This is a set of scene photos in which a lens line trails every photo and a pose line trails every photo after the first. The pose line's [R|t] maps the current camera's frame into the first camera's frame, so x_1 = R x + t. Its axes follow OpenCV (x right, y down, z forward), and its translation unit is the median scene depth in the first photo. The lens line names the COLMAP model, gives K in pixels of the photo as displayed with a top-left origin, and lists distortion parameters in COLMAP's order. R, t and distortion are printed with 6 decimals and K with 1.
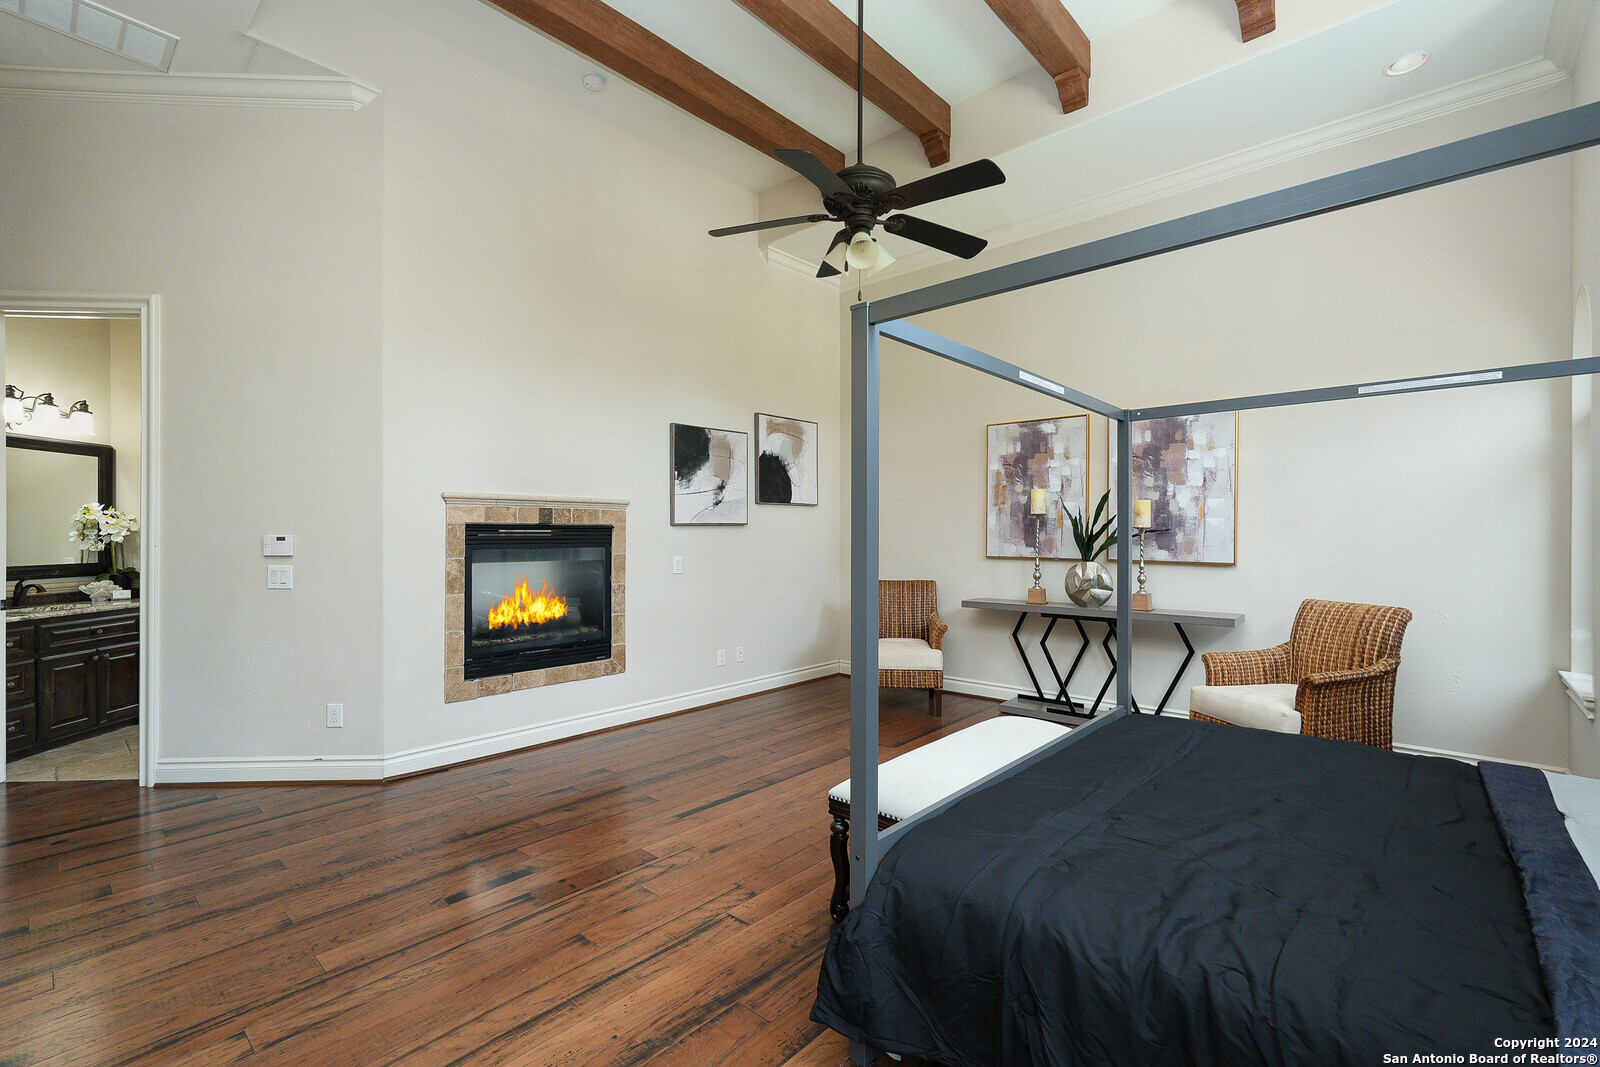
lens RADIAL K [[716.9, 0, 809.9], [0, 716.9, 529.6], [0, 0, 1]] dist [-0.004689, 0.002915]
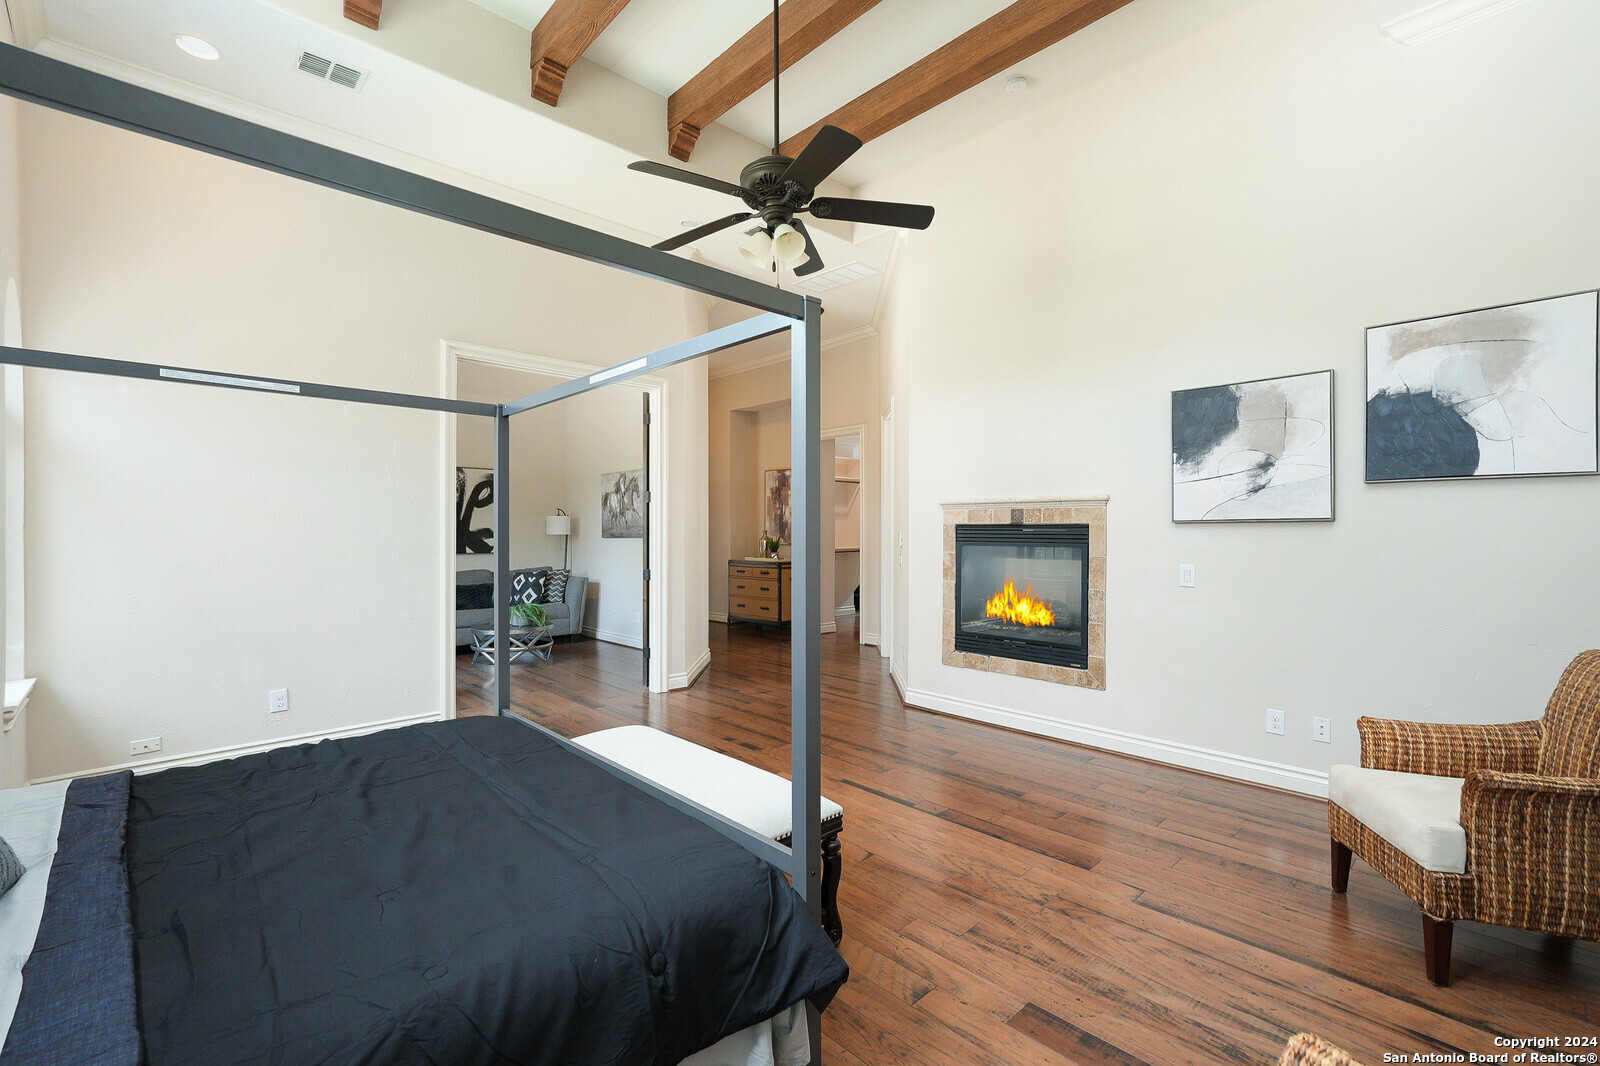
lens RADIAL K [[716.9, 0, 800.9], [0, 716.9, 532.3], [0, 0, 1]] dist [-0.004689, 0.002915]
pose [[-0.098397, 0.003507, -0.995141, 0.692722], [0.003416, 0.999989, 0.003187, 0.000042], [0.995141, -0.003086, -0.098408, 0.753857]]
